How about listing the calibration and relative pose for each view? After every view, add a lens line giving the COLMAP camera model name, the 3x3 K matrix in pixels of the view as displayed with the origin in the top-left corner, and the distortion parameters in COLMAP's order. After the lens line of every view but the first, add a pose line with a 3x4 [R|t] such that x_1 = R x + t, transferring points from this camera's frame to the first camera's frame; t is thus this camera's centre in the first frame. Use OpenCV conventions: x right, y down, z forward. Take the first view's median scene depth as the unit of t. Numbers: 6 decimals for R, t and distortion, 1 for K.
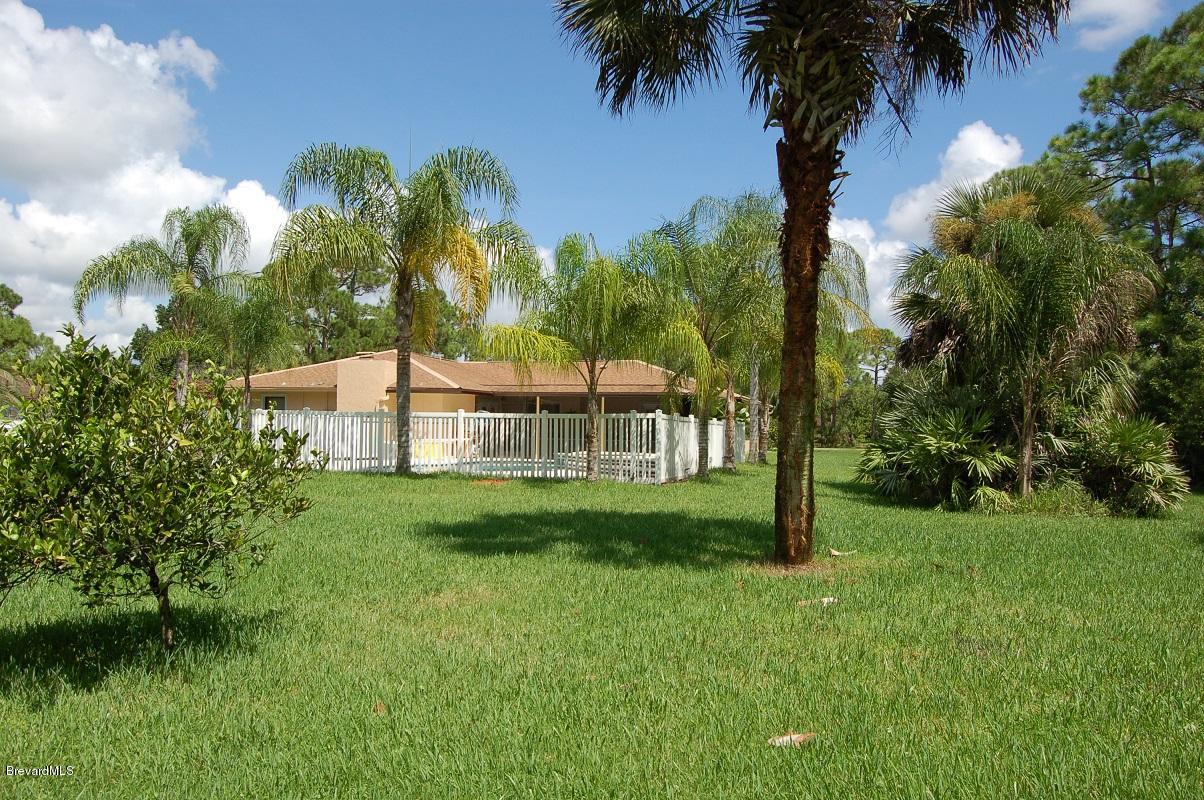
lens RADIAL K [[959.8, 0, 605.7], [0, 959.8, 400.6], [0, 0, 1]] dist [-0.096923, 0.045804]
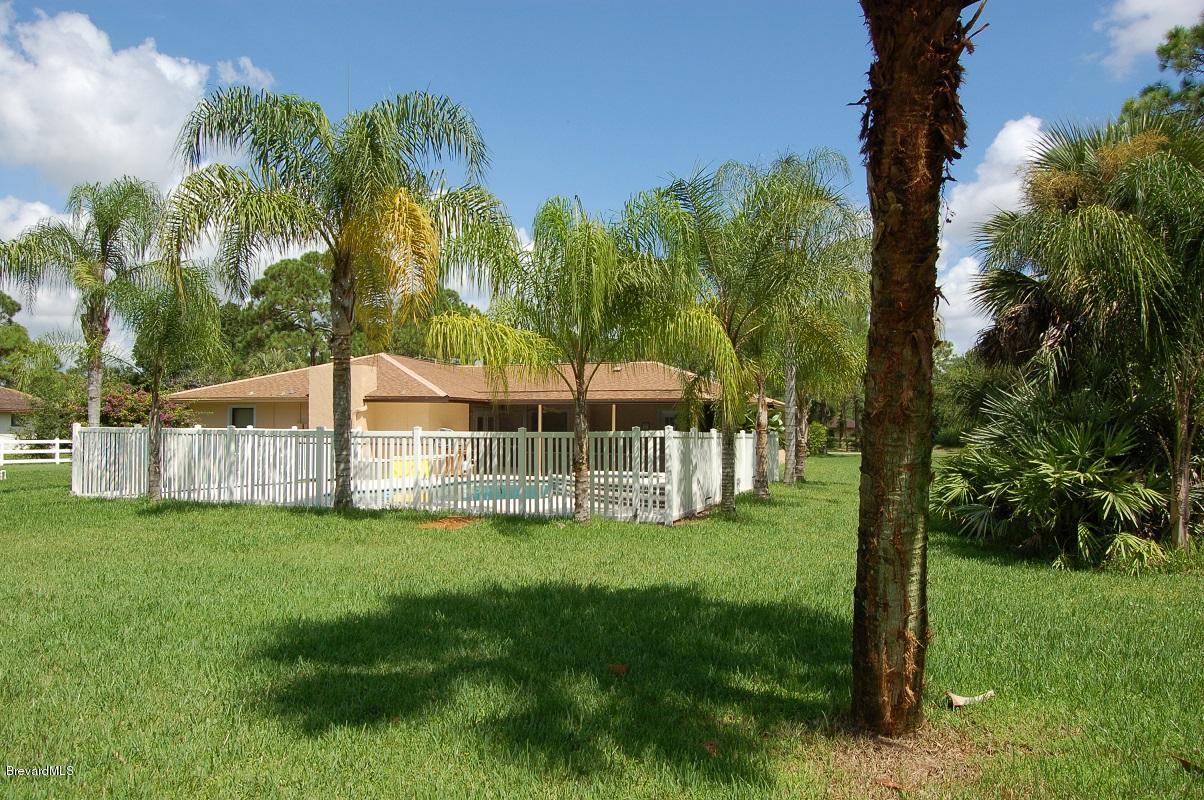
lens RADIAL K [[959.8, 0, 603.9], [0, 959.8, 402.3], [0, 0, 1]] dist [-0.096923, 0.045804]
pose [[0.999440, -0.011063, -0.031586, 0.028140], [0.011047, 0.999939, -0.000662, -0.009321], [0.031592, 0.000312, 0.999501, 0.238004]]
